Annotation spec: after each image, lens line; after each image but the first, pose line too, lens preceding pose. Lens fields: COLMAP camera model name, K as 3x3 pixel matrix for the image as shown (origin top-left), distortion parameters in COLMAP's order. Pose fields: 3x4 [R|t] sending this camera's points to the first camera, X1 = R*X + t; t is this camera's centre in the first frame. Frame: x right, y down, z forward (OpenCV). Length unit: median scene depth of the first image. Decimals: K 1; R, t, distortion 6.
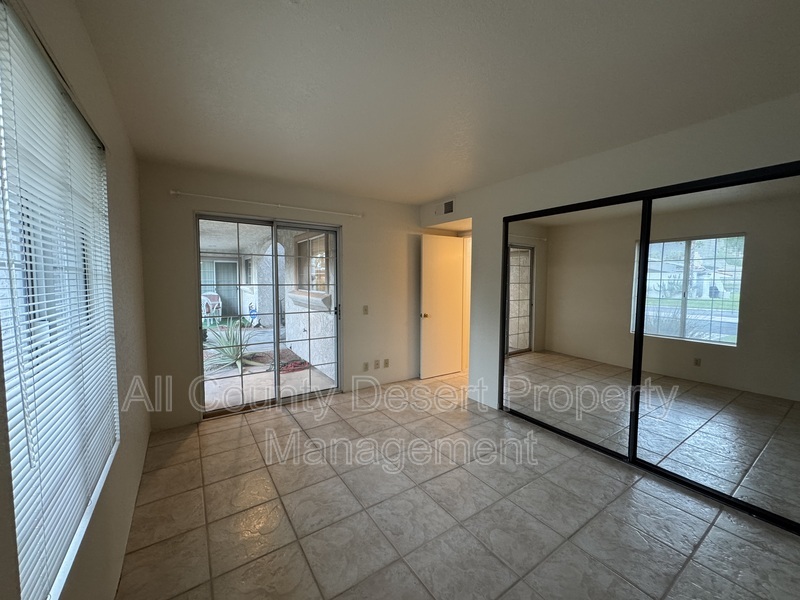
lens RADIAL K [[318.4, 0, 399.6], [0, 318.4, 299.3], [0, 0, 1]] dist [-0.003036, 0.001083]
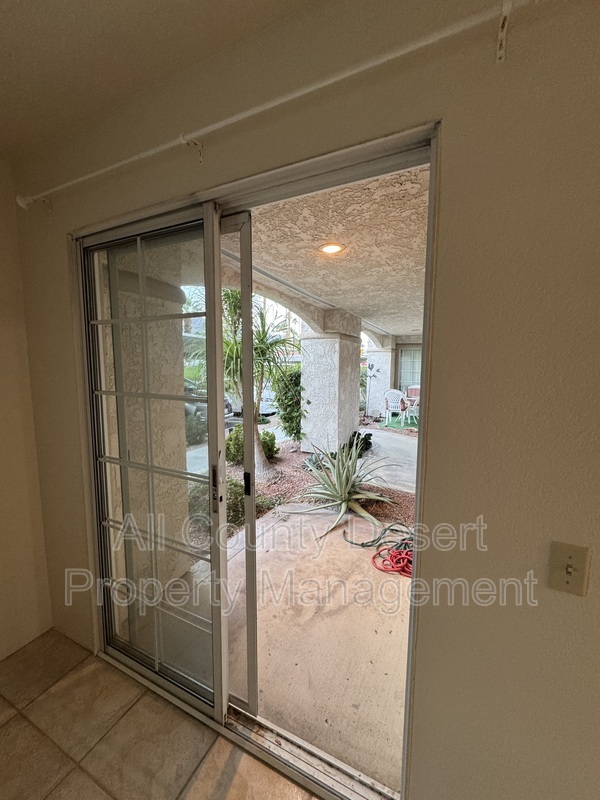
lens RADIAL K [[318.4, 0, 300.6], [0, 318.4, 398.6], [0, 0, 1]] dist [-0.003036, 0.001083]
pose [[0.507031, 0.086509, -0.857576, -0.048196], [-0.059240, 0.996095, 0.065457, -0.084457], [0.859890, 0.017614, 0.510176, 1.024814]]
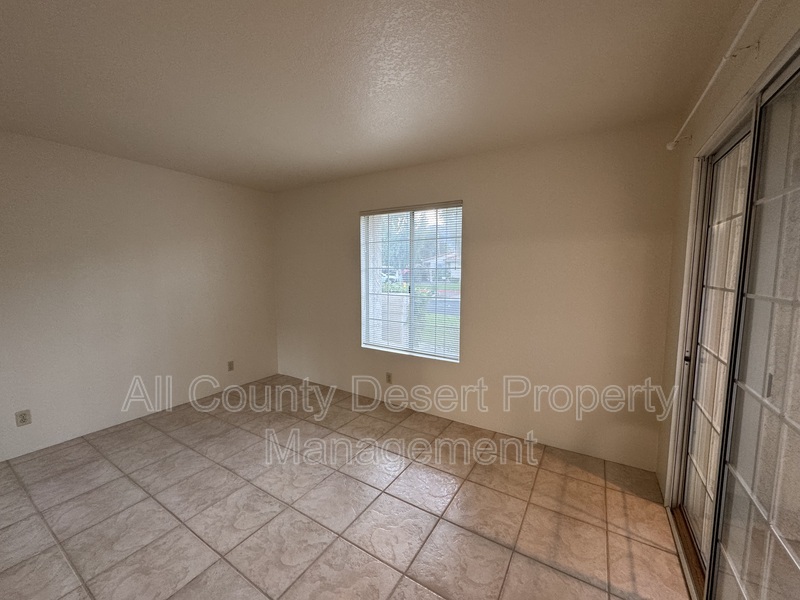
lens RADIAL K [[318.4, 0, 400.2], [0, 318.4, 300.2], [0, 0, 1]] dist [-0.003036, 0.001083]
pose [[-0.911825, 0.032640, -0.409281, 0.084683], [-0.032997, 0.987785, 0.152288, -0.089123], [0.409252, 0.152365, -0.899610, 1.295376]]
